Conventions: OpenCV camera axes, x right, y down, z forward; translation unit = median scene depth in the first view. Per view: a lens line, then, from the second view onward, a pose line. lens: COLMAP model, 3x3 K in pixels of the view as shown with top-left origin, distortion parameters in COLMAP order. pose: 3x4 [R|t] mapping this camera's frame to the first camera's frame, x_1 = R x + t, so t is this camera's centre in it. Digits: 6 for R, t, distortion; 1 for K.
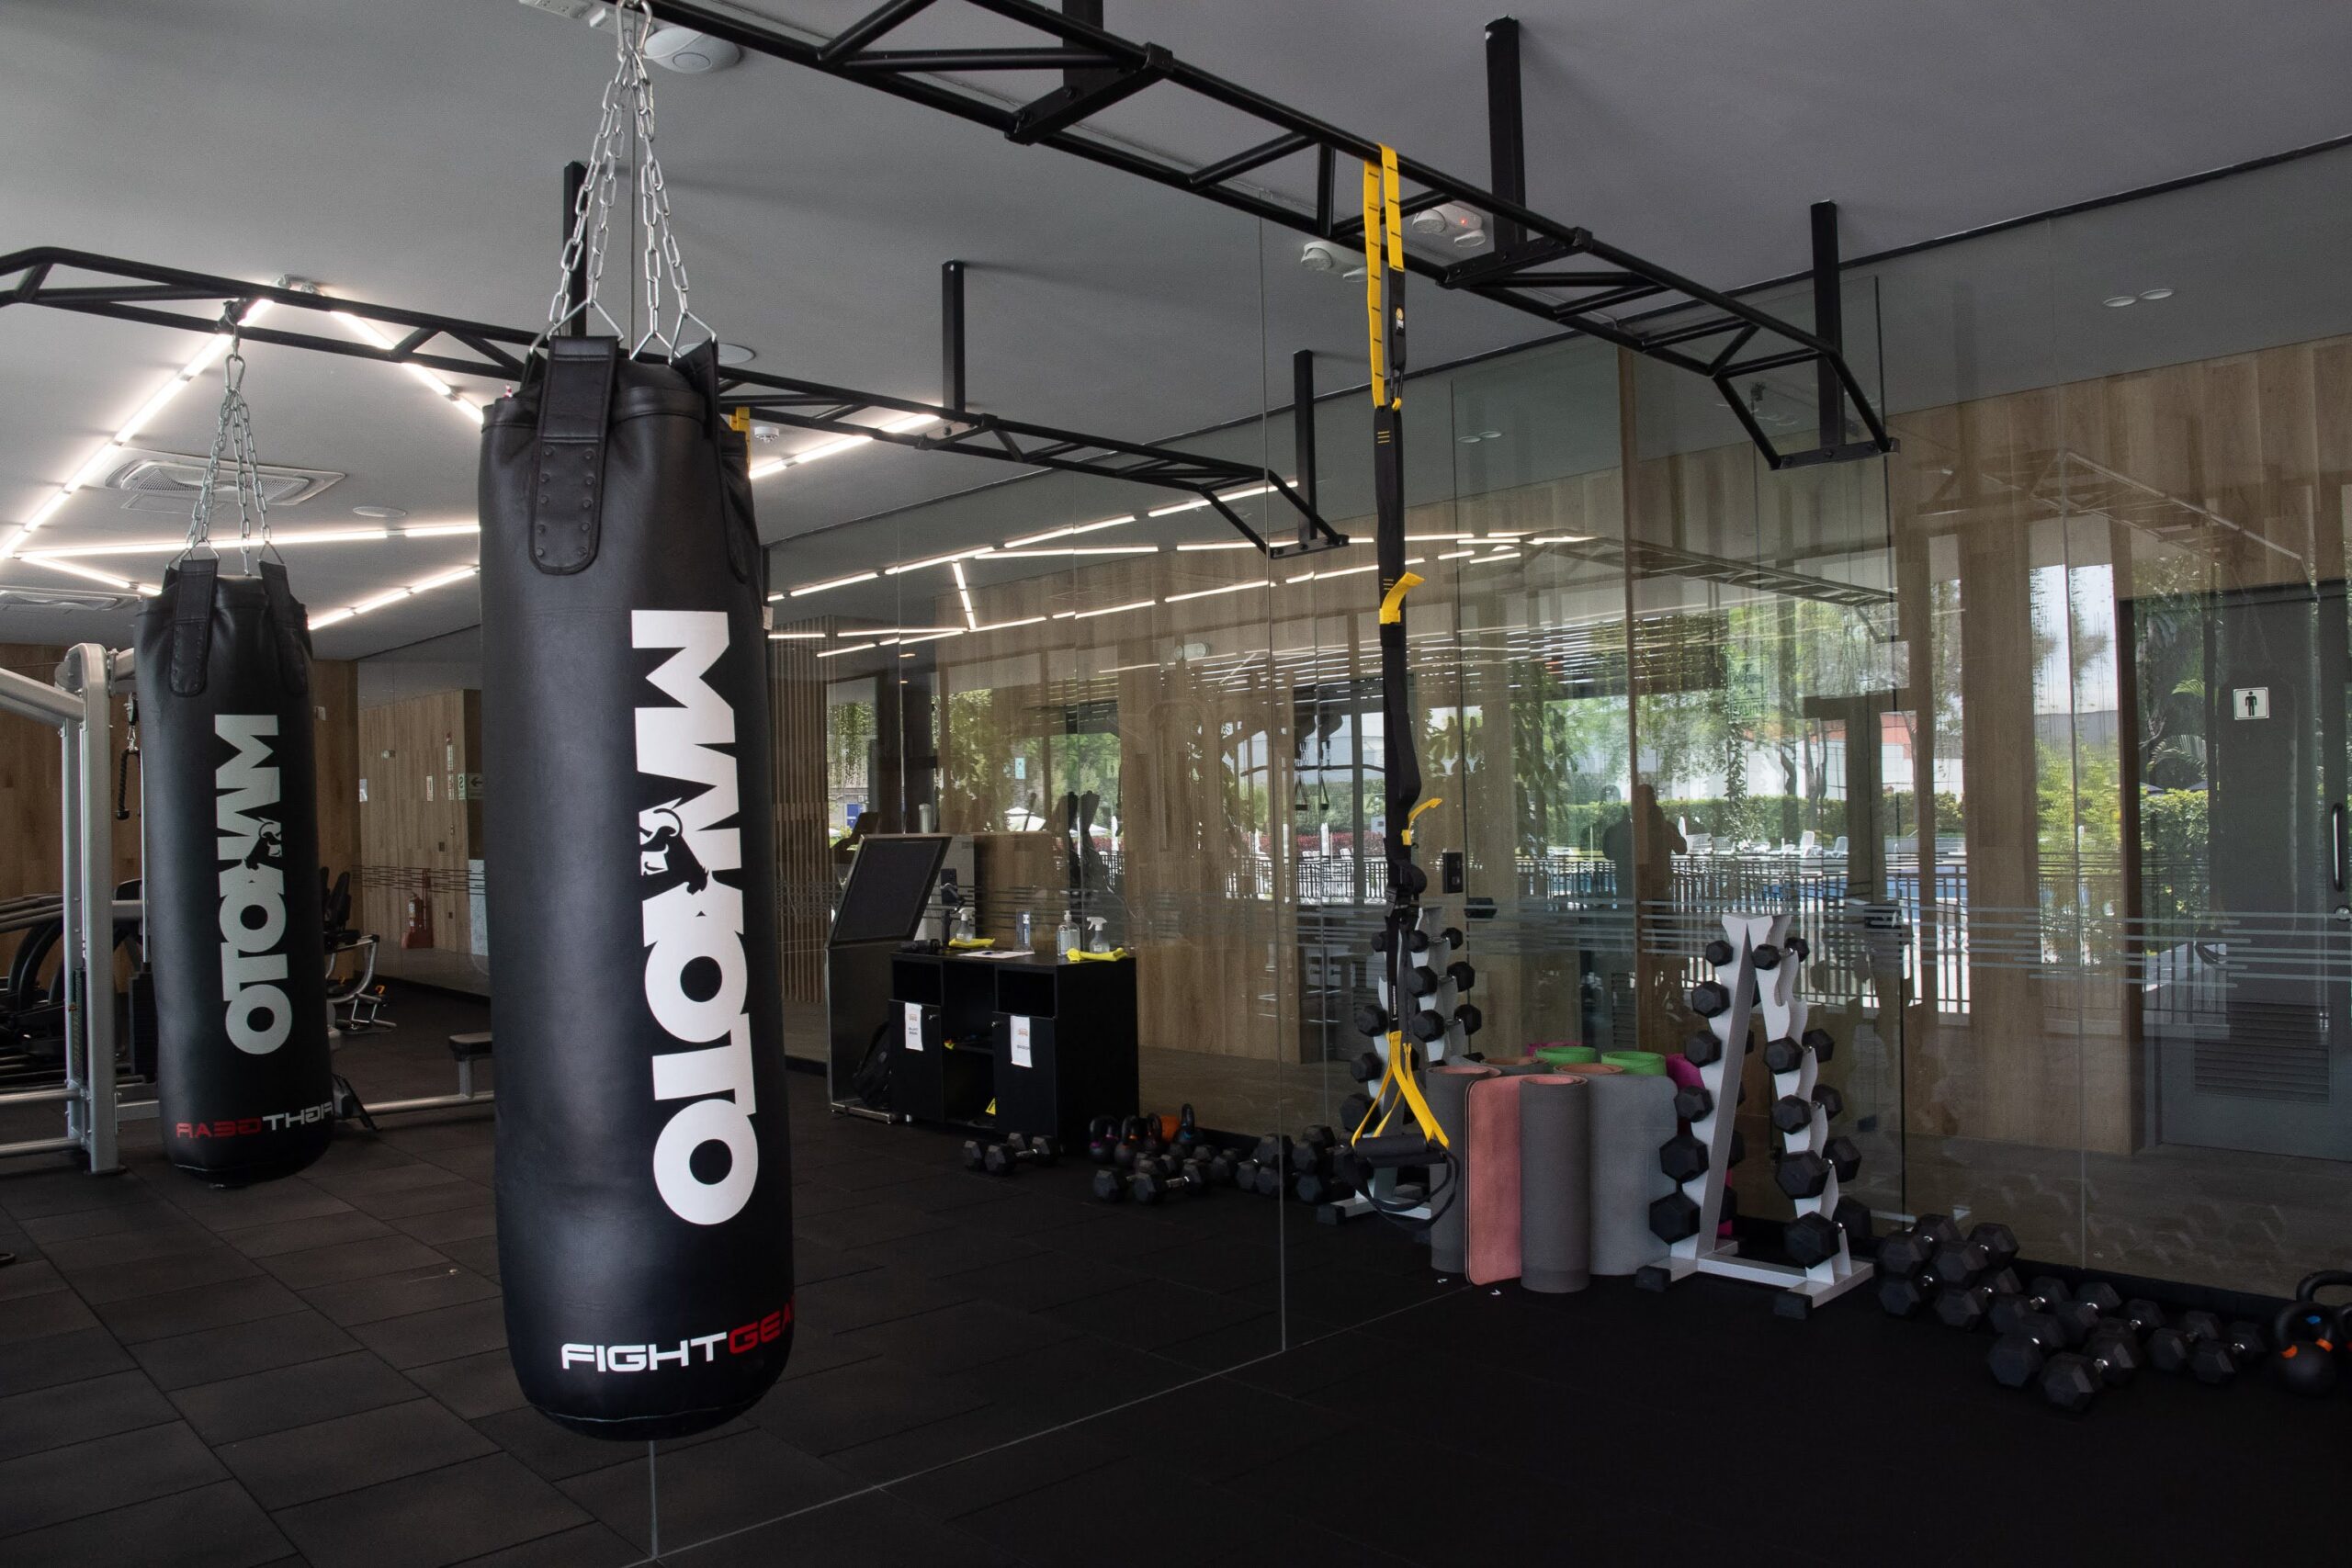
lens RADIAL K [[1628.2, 0, 1184.6], [0, 1628.2, 794.4], [0, 0, 1]] dist [-0.129963, 0.072157]
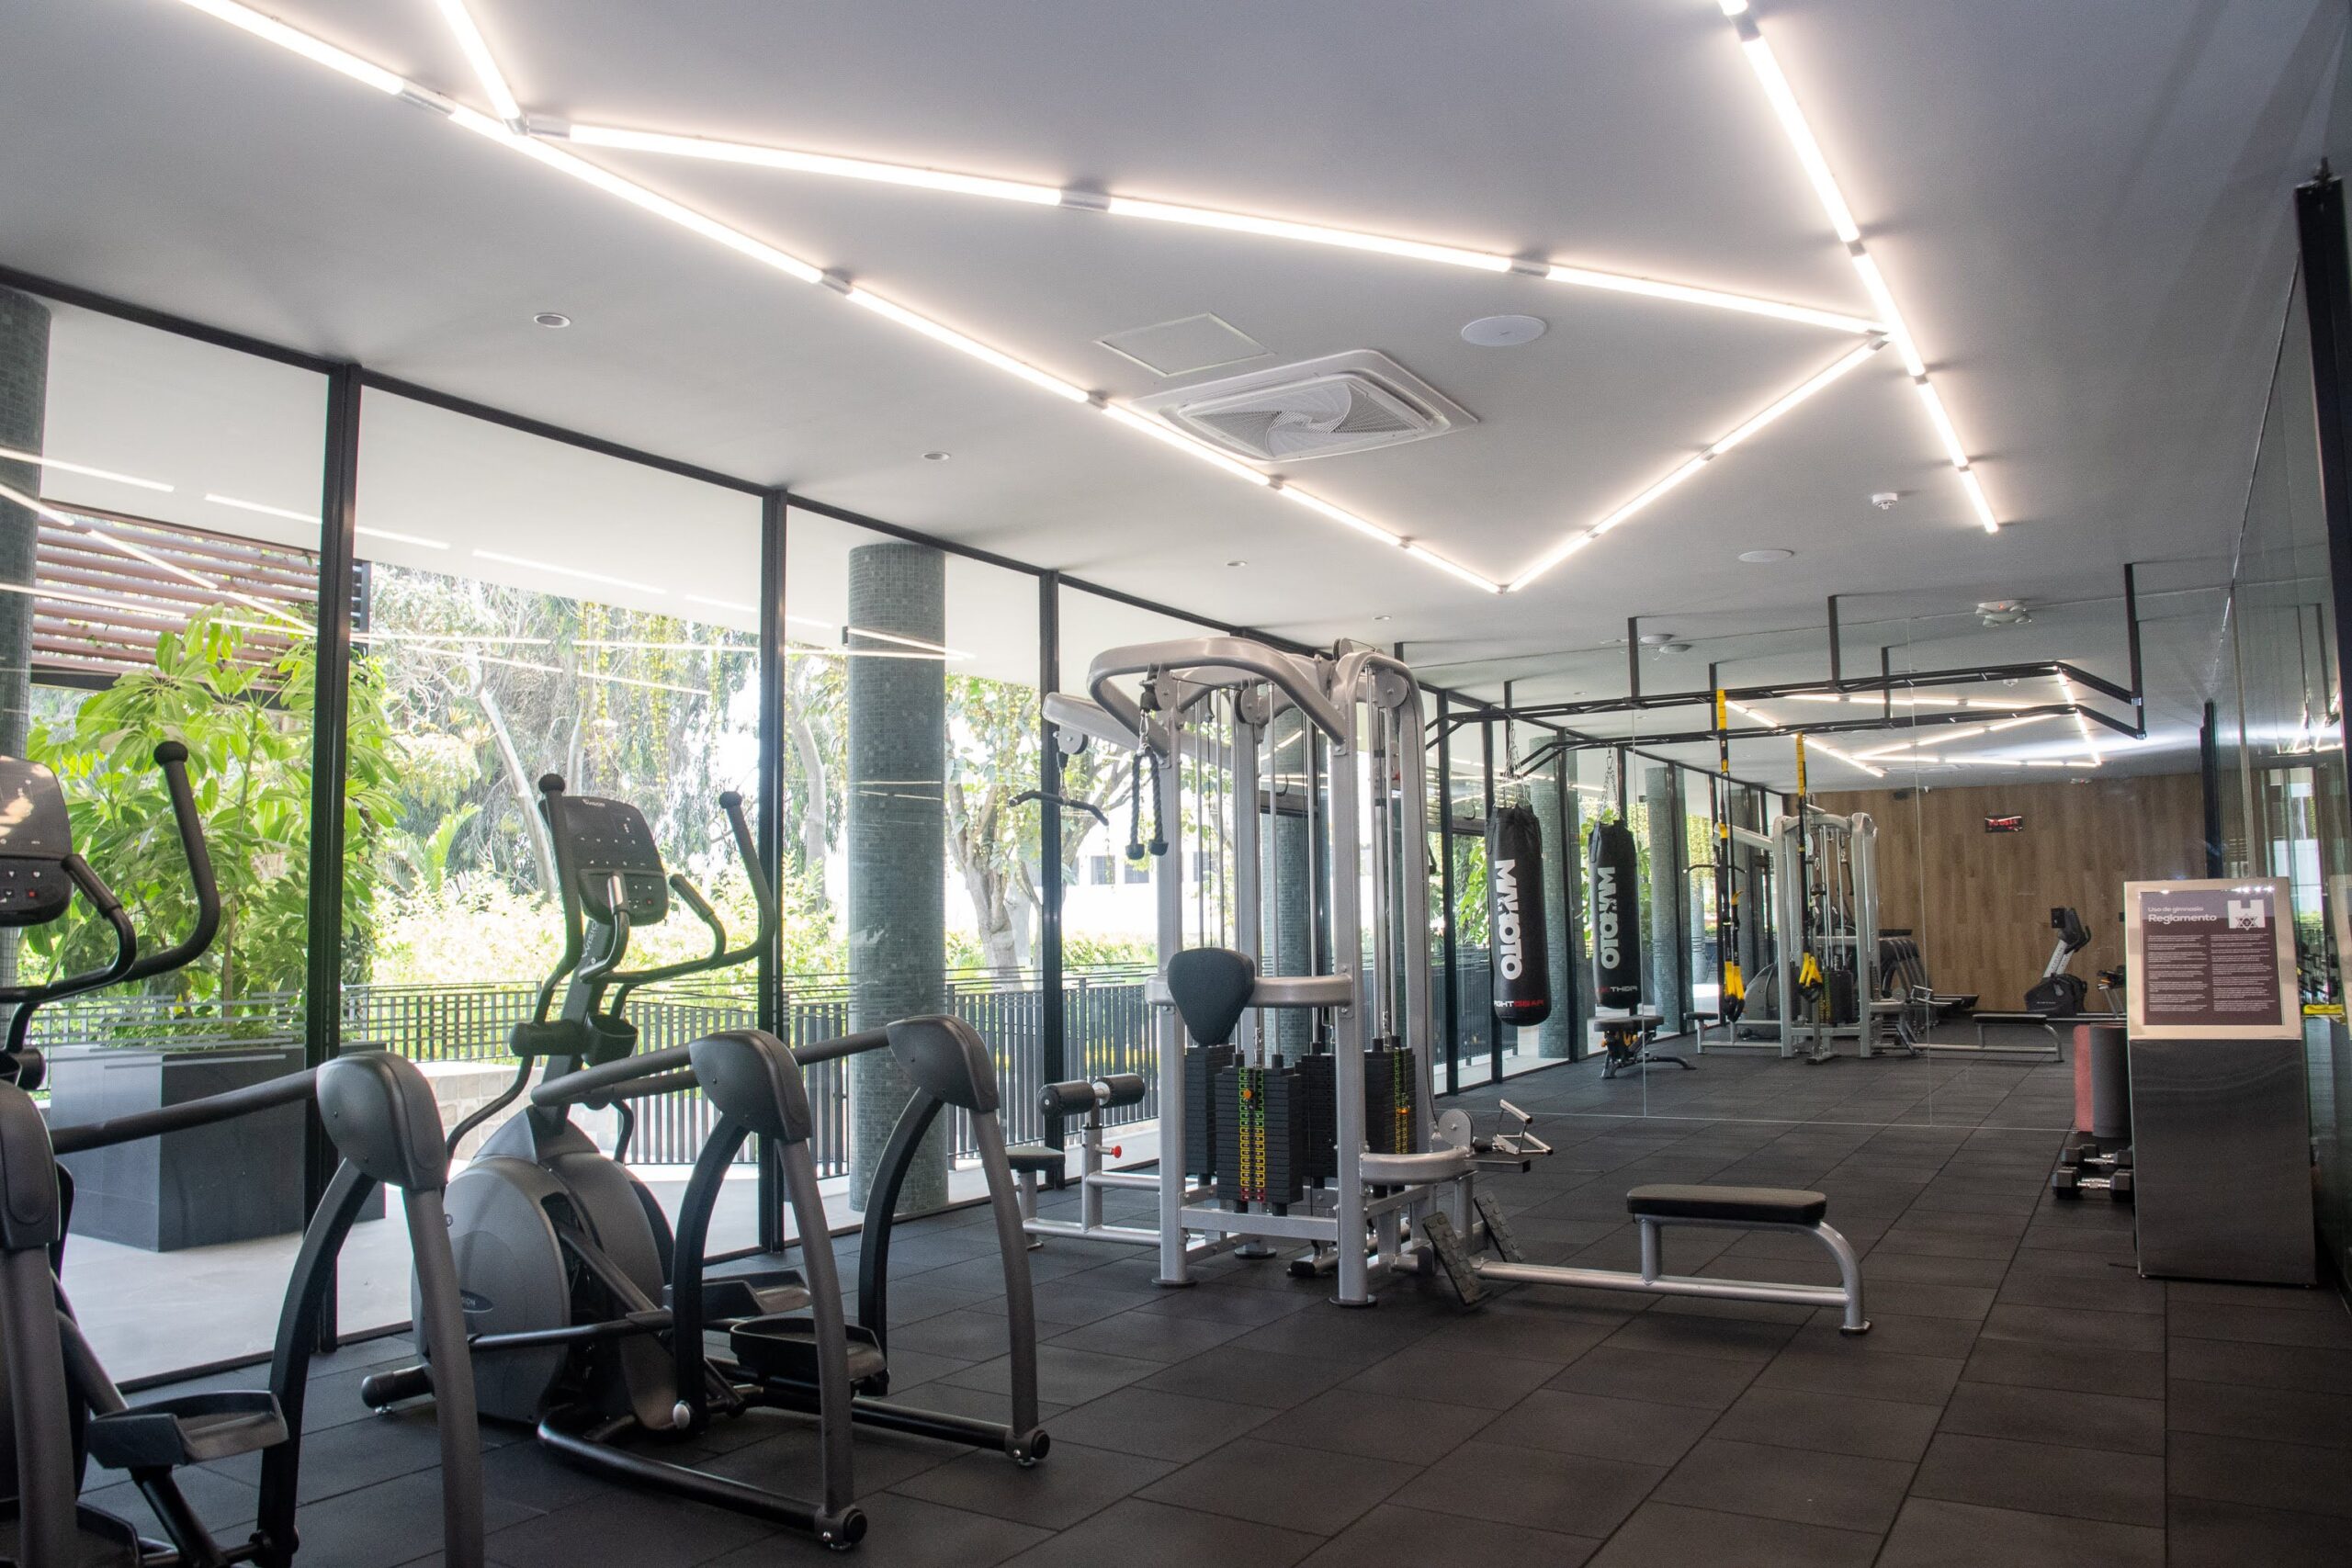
lens RADIAL K [[1628.2, 0, 1184.6], [0, 1628.2, 794.4], [0, 0, 1]] dist [-0.129963, 0.072157]
pose [[0.244864, -0.074083, -0.966723, 4.402727], [0.035162, 0.997099, -0.067504, -0.009472], [0.968920, -0.017463, 0.246759, -1.258929]]
